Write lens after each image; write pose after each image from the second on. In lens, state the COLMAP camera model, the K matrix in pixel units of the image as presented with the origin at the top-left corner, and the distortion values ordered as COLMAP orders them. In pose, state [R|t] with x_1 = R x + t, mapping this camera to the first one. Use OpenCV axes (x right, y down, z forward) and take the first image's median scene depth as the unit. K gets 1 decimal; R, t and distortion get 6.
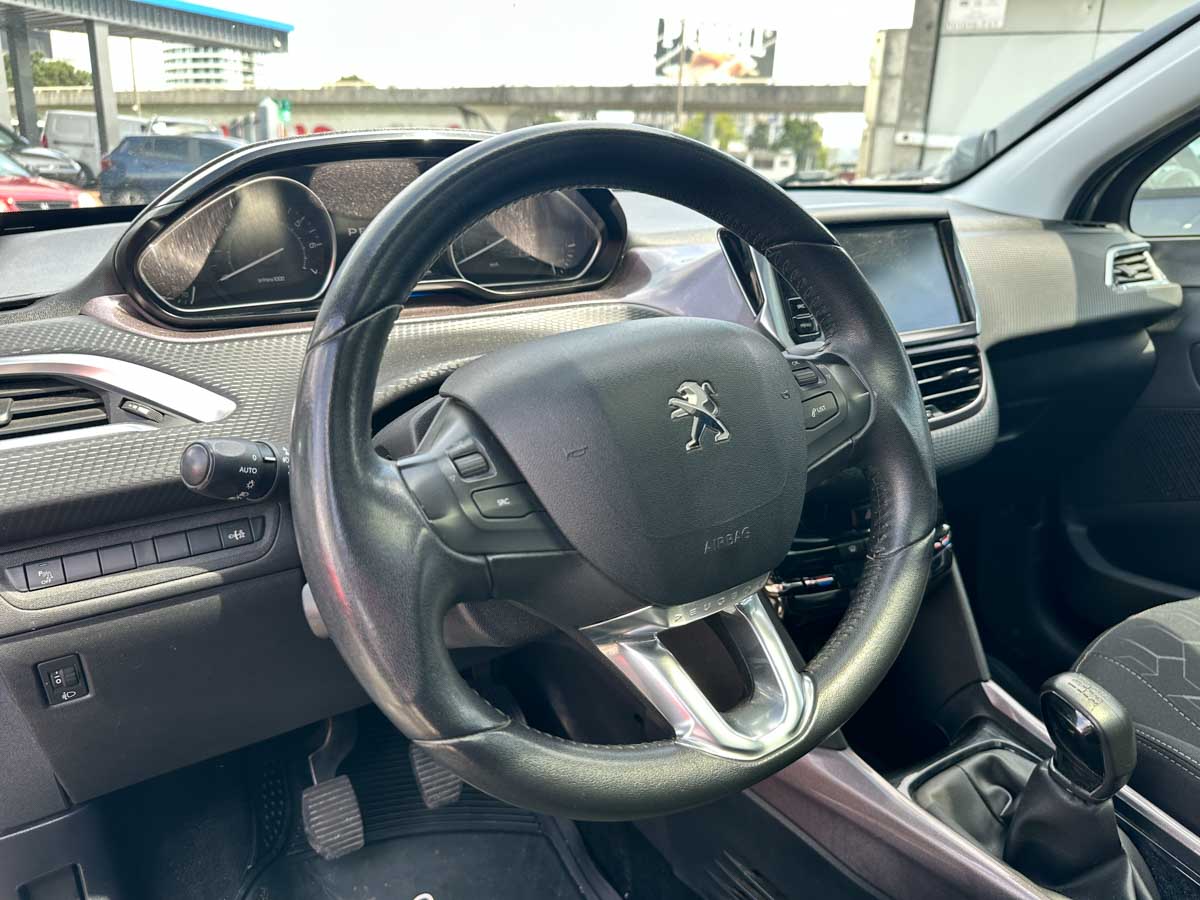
lens RADIAL K [[870.4, 0, 597.3], [0, 870.4, 452.6], [0, 0, 1]] dist [-0.011198, -0.003183]
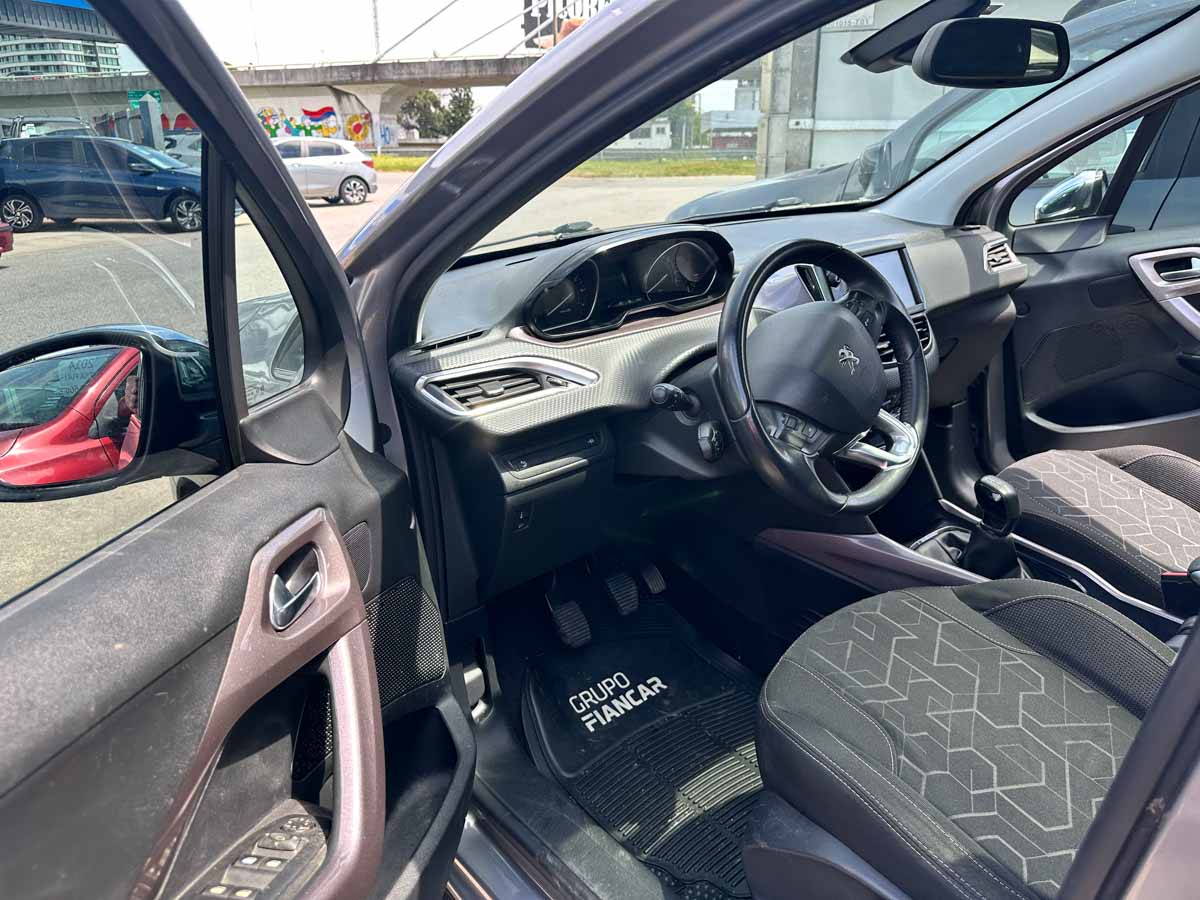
lens RADIAL K [[858.1, 0, 594.4], [0, 858.1, 443.1], [0, 0, 1]] dist [0.065394, -0.089808]
pose [[0.989809, -0.089295, 0.110927, -0.323415], [0.086788, 0.995855, 0.027233, 0.023879], [-0.112899, -0.017328, 0.993455, -0.504743]]
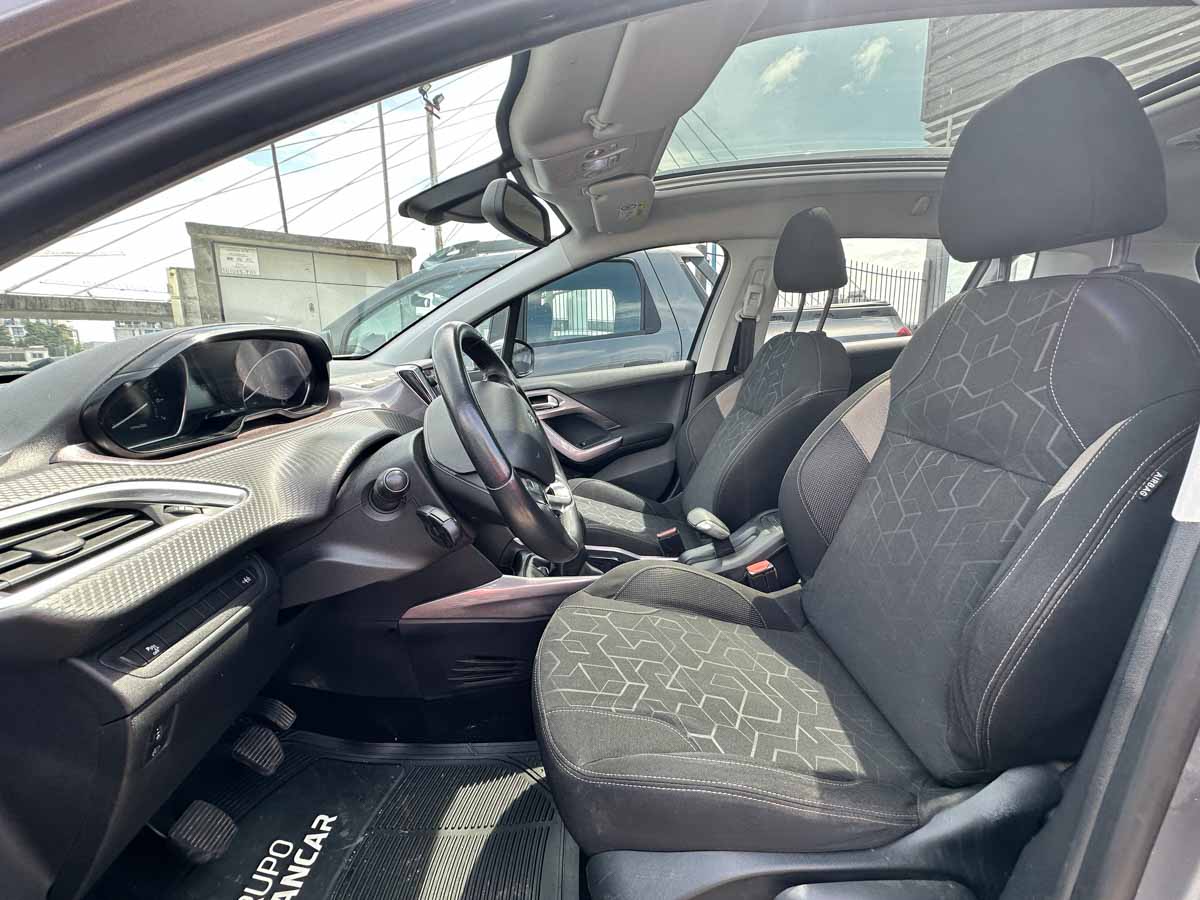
lens RADIAL K [[478.4, 0, 600.0], [0, 478.4, 450.0], [0, 0, 1]] dist [0.000655, 0.000280]
pose [[0.479693, -0.202619, 0.853722, -0.404522], [0.299991, 0.952212, 0.057434, 0.008362], [-0.824561, 0.228558, 0.517553, 0.002738]]
